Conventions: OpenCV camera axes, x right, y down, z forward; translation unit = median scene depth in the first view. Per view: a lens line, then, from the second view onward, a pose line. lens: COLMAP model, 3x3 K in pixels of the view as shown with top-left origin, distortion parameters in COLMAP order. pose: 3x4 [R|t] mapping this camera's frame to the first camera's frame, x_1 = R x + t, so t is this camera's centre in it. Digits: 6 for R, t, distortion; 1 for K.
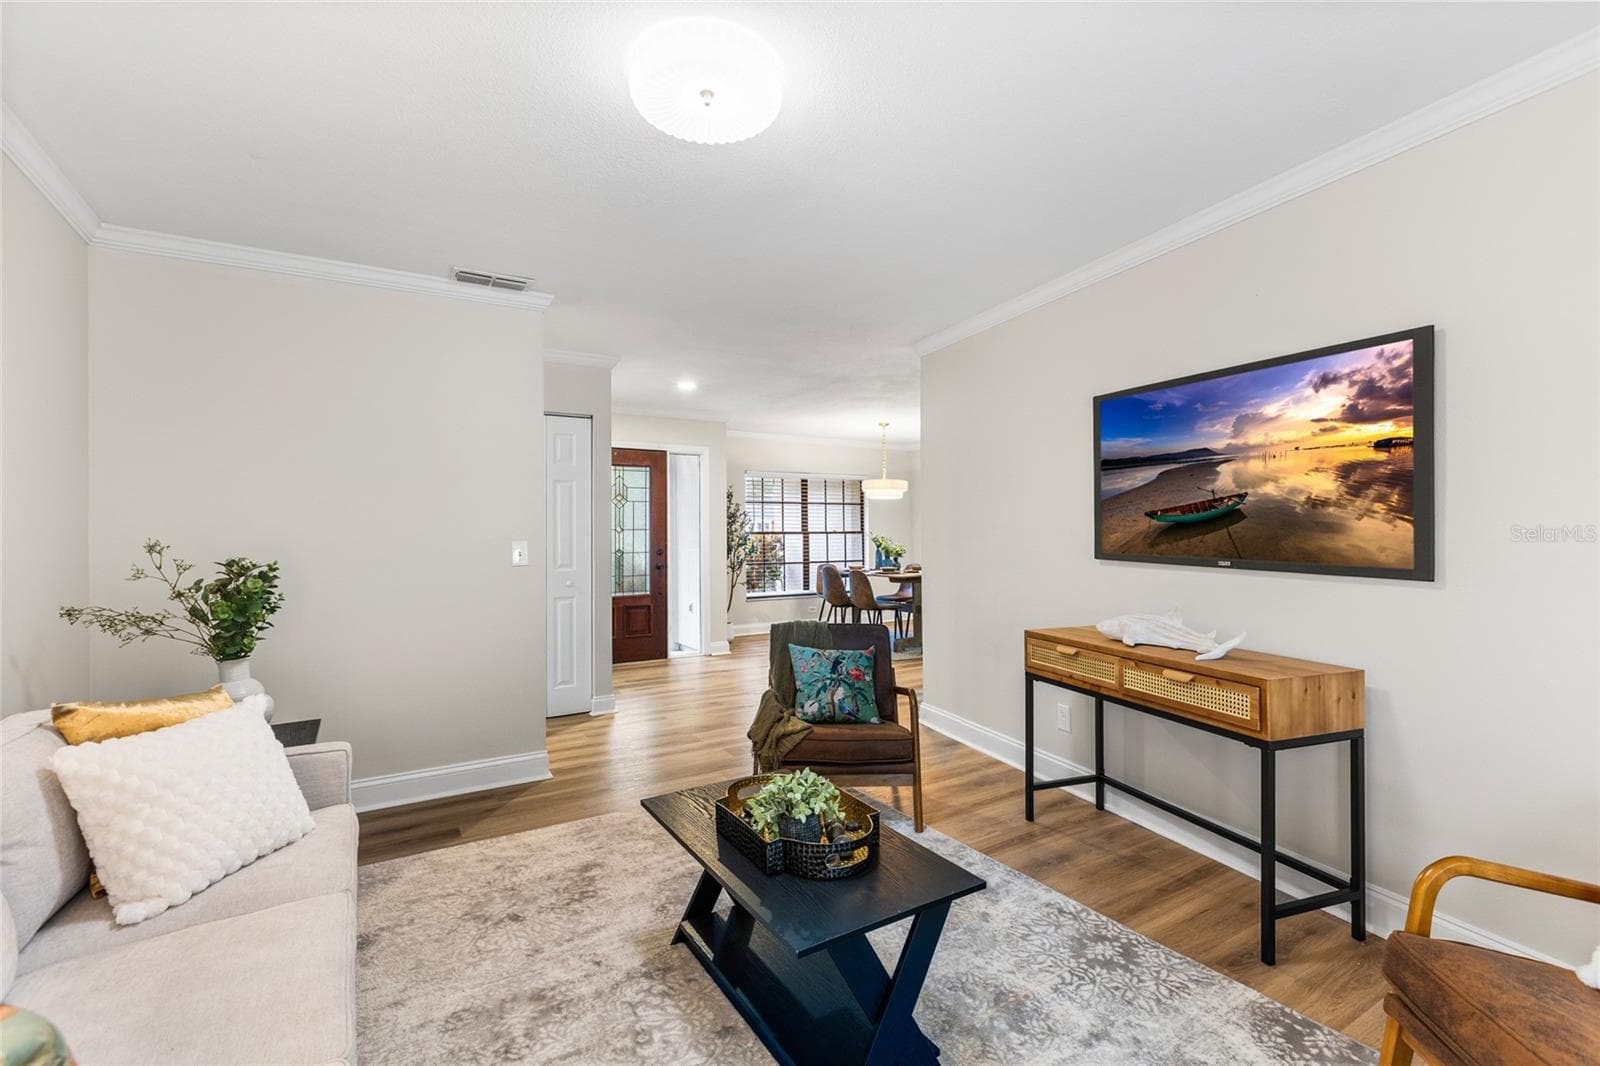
lens RADIAL K [[715.3, 0, 803.7], [0, 715.3, 533.7], [0, 0, 1]] dist [-0.000958, -0.000286]
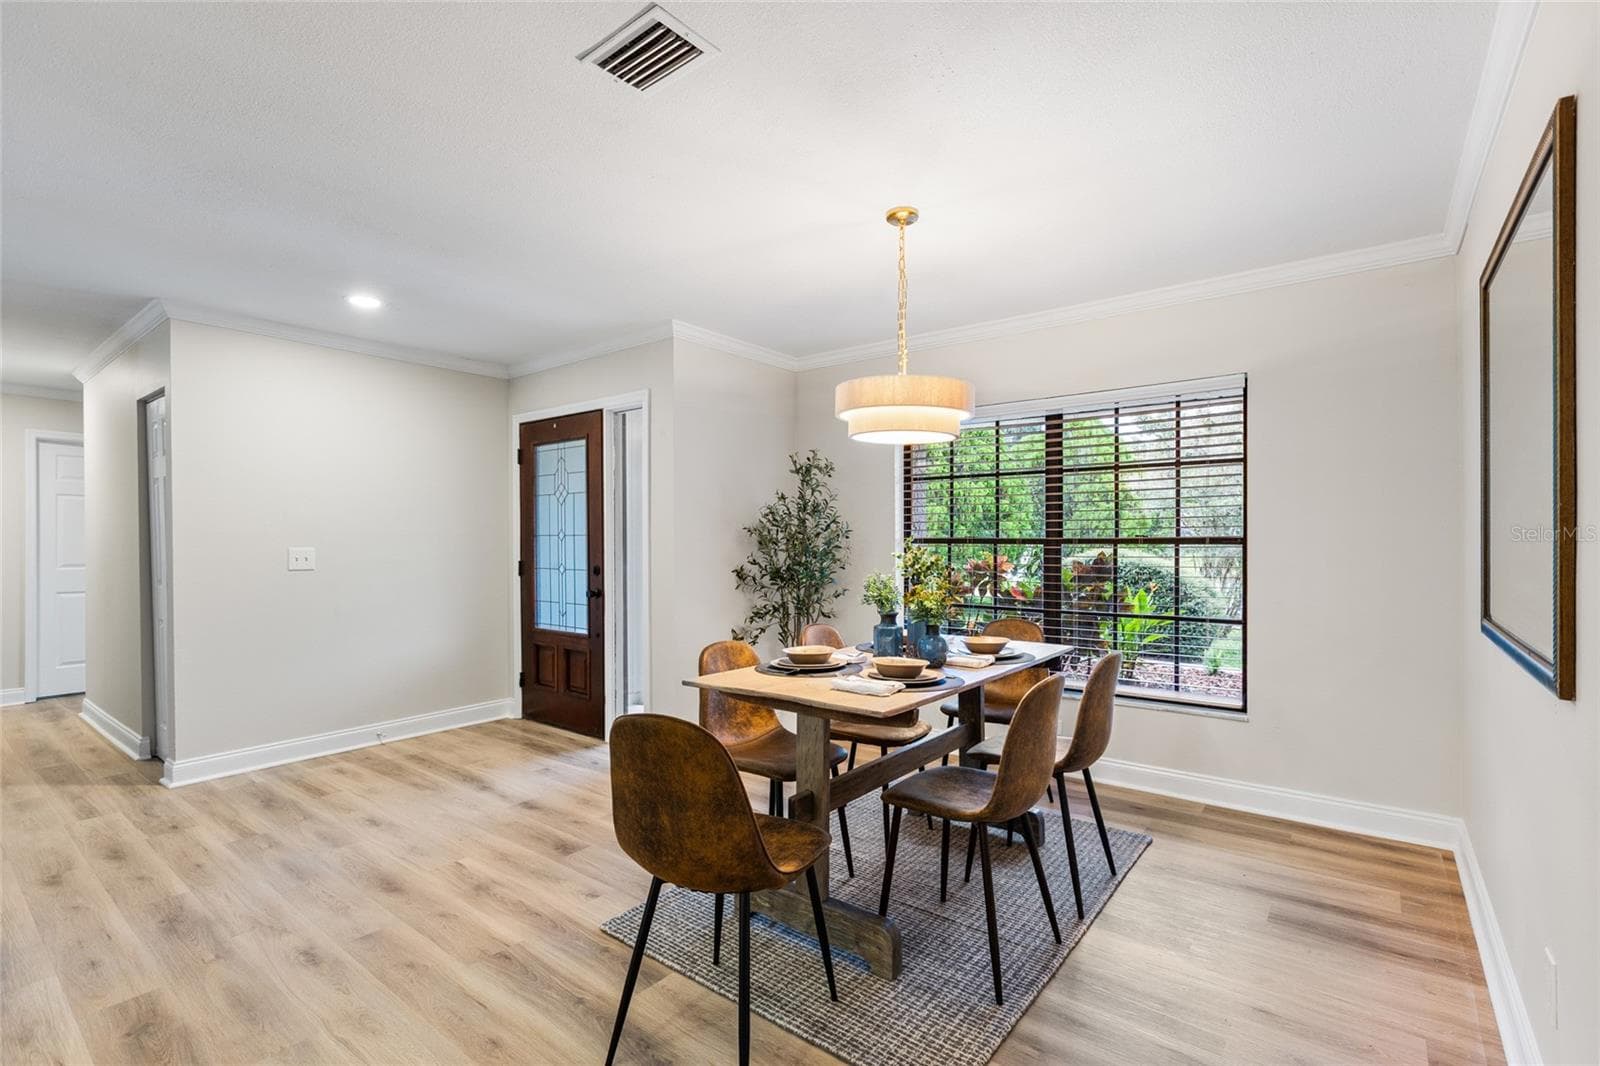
lens RADIAL K [[715.3, 0, 803.7], [0, 715.3, 533.7], [0, 0, 1]] dist [-0.000958, -0.000286]
pose [[0.336910, -0.000705, -0.941537, 0.681550], [-0.002498, 0.999996, -0.001643, -0.009052], [0.941534, 0.002905, 0.336906, 1.420774]]
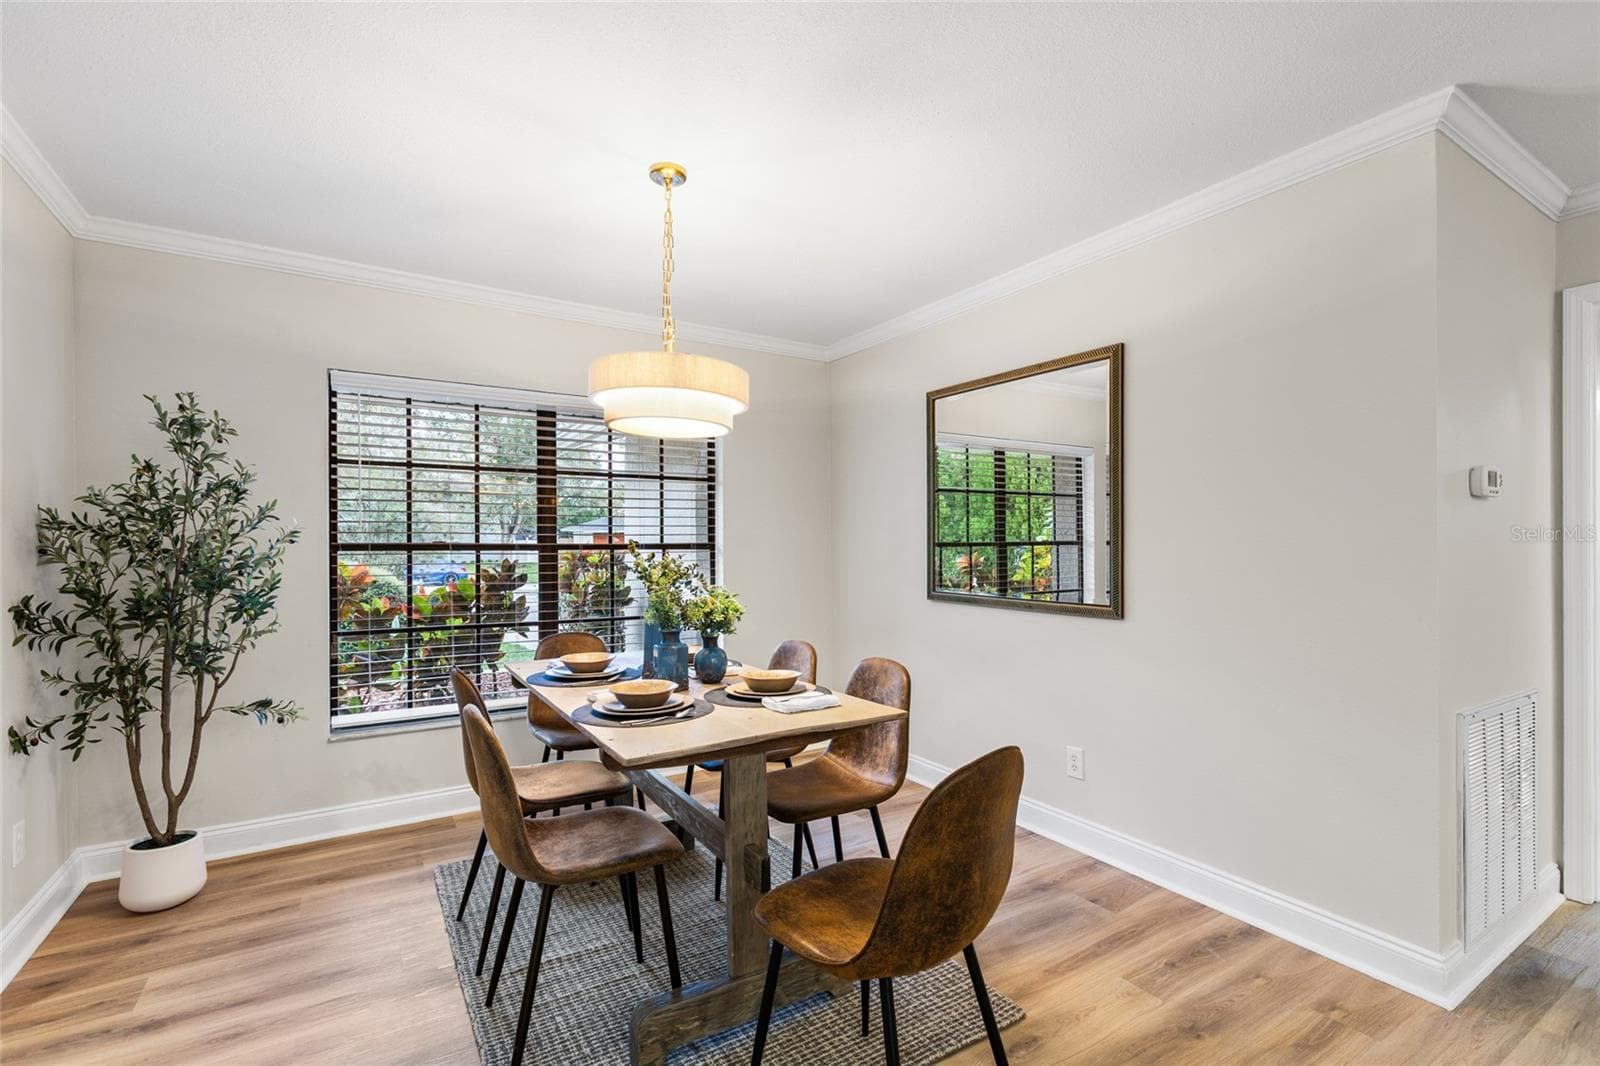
lens RADIAL K [[734.7, 0, 809.5], [0, 734.7, 537.9], [0, 0, 1]] dist [-0.000771, -0.000444]
pose [[0.999963, 0.007416, -0.004317, 0.287574], [-0.007461, 0.999918, -0.010373, -0.006305], [0.004240, 0.010405, 0.999937, 1.186441]]
